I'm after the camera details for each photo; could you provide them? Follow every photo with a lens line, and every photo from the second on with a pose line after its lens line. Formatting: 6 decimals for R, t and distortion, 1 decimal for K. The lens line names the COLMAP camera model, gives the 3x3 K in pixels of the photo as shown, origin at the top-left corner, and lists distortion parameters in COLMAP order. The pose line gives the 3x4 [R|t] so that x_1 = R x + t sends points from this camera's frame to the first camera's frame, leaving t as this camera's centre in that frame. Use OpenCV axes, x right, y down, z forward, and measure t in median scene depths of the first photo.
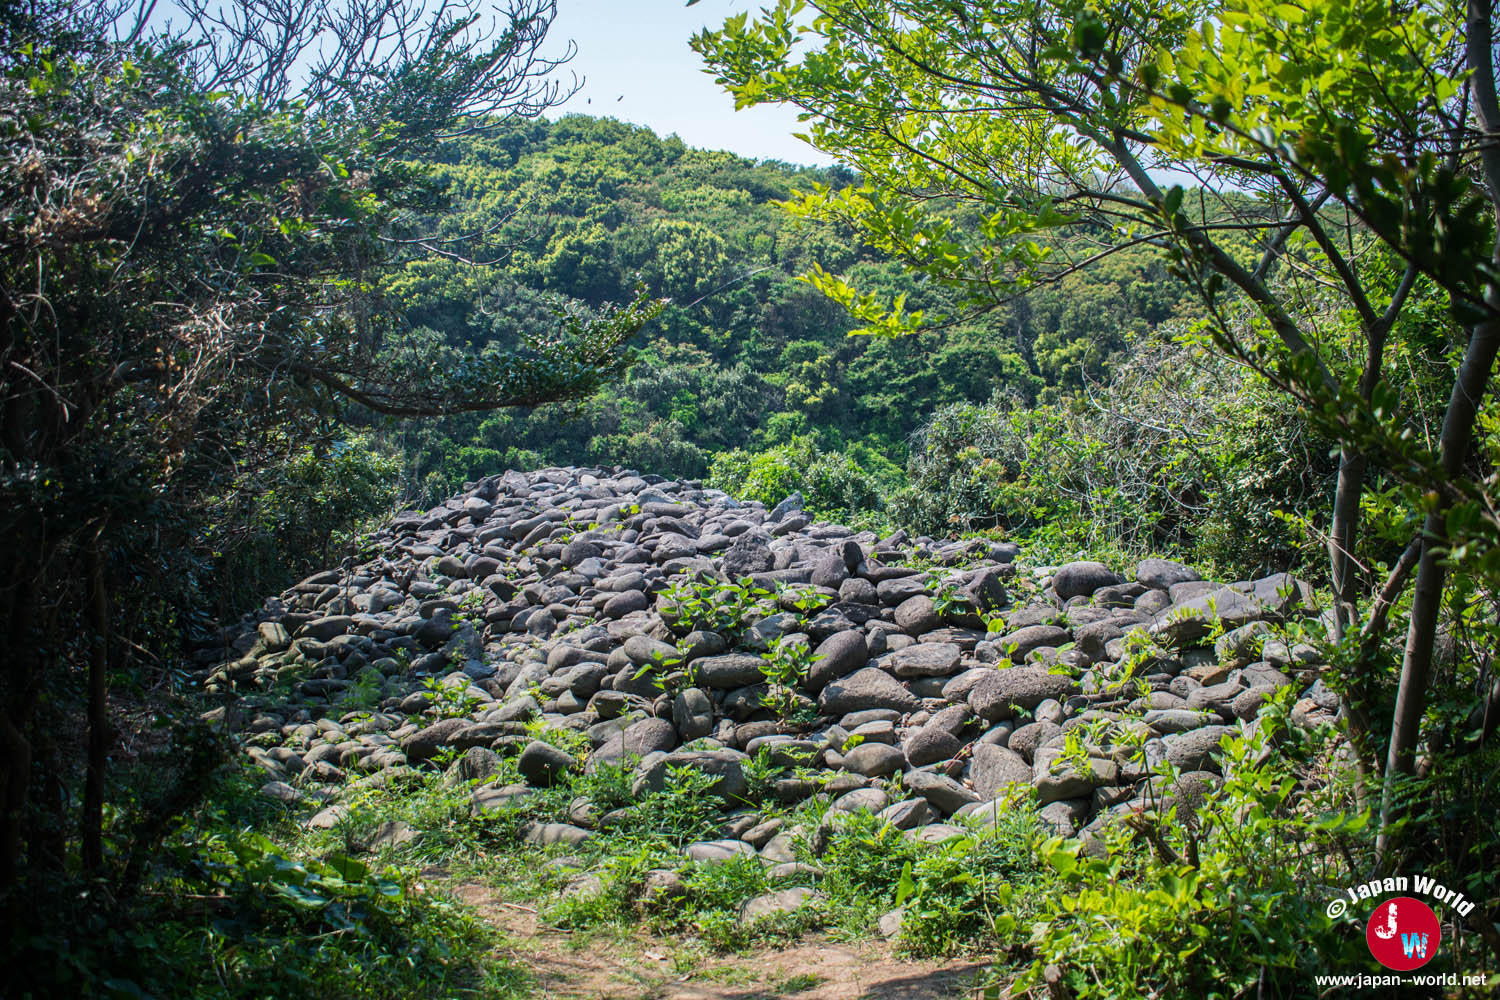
lens RADIAL K [[1646.4, 0, 750.0], [0, 1646.4, 500.0], [0, 0, 1]] dist [-0.164496, 0.004285]
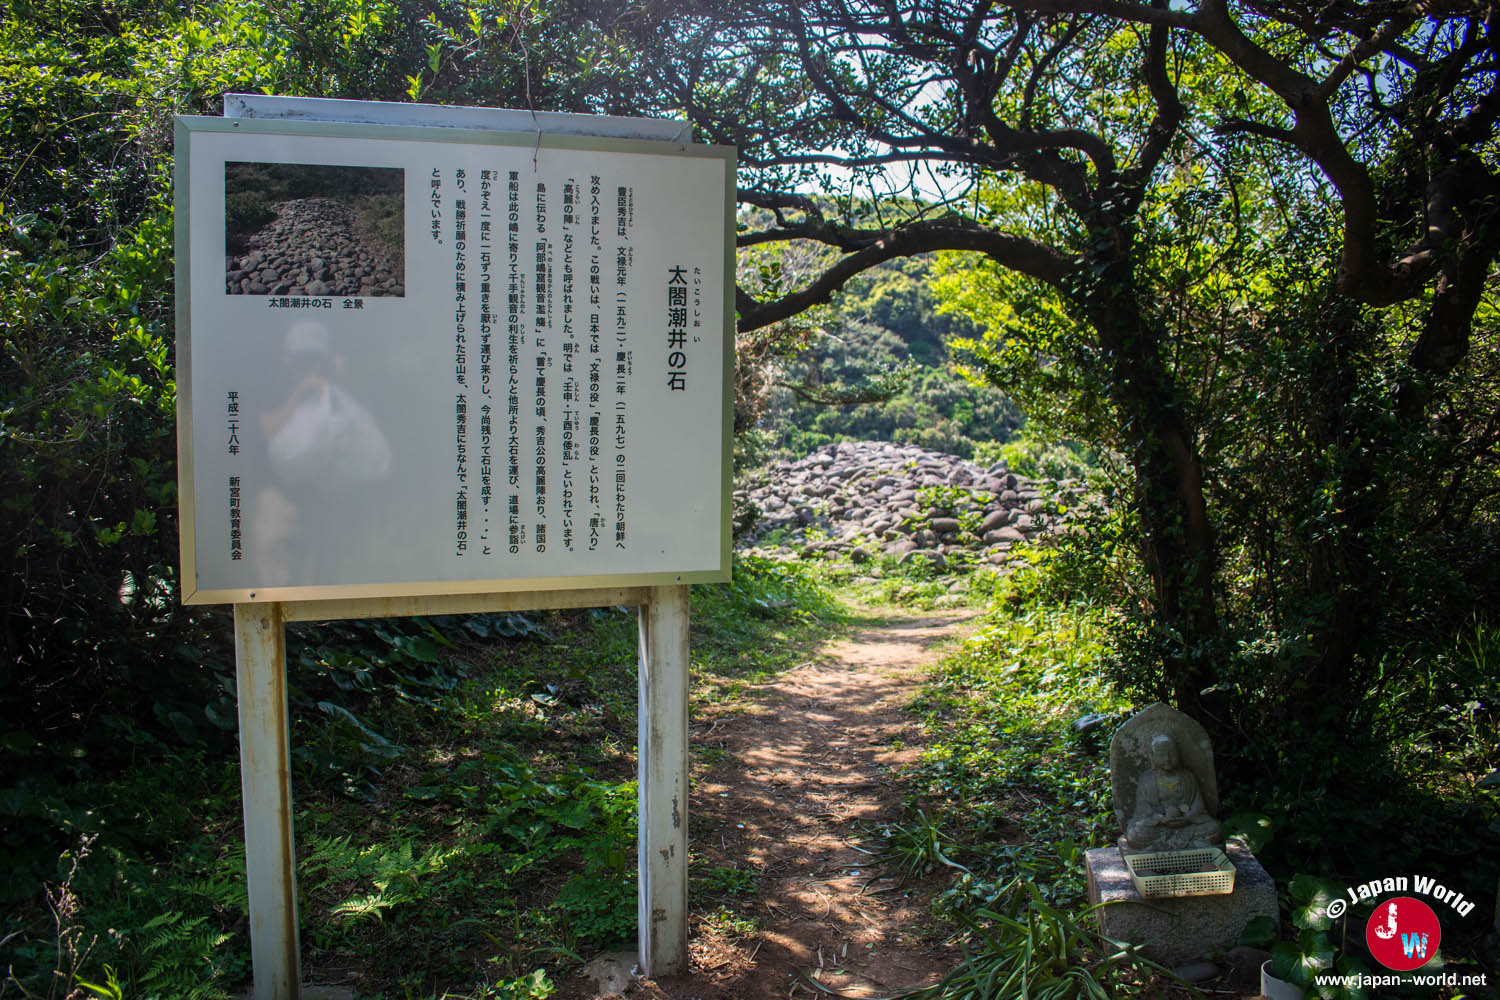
lens RADIAL K [[1176.5, 0, 750.0], [0, 1176.5, 500.0], [0, 0, 1]] dist [-0.002199, -0.000607]
pose [[0.975128, 0.060049, -0.213352, 0.036053], [-0.055402, 0.998080, 0.027696, 0.020878], [0.214606, -0.015187, 0.976583, -0.331940]]
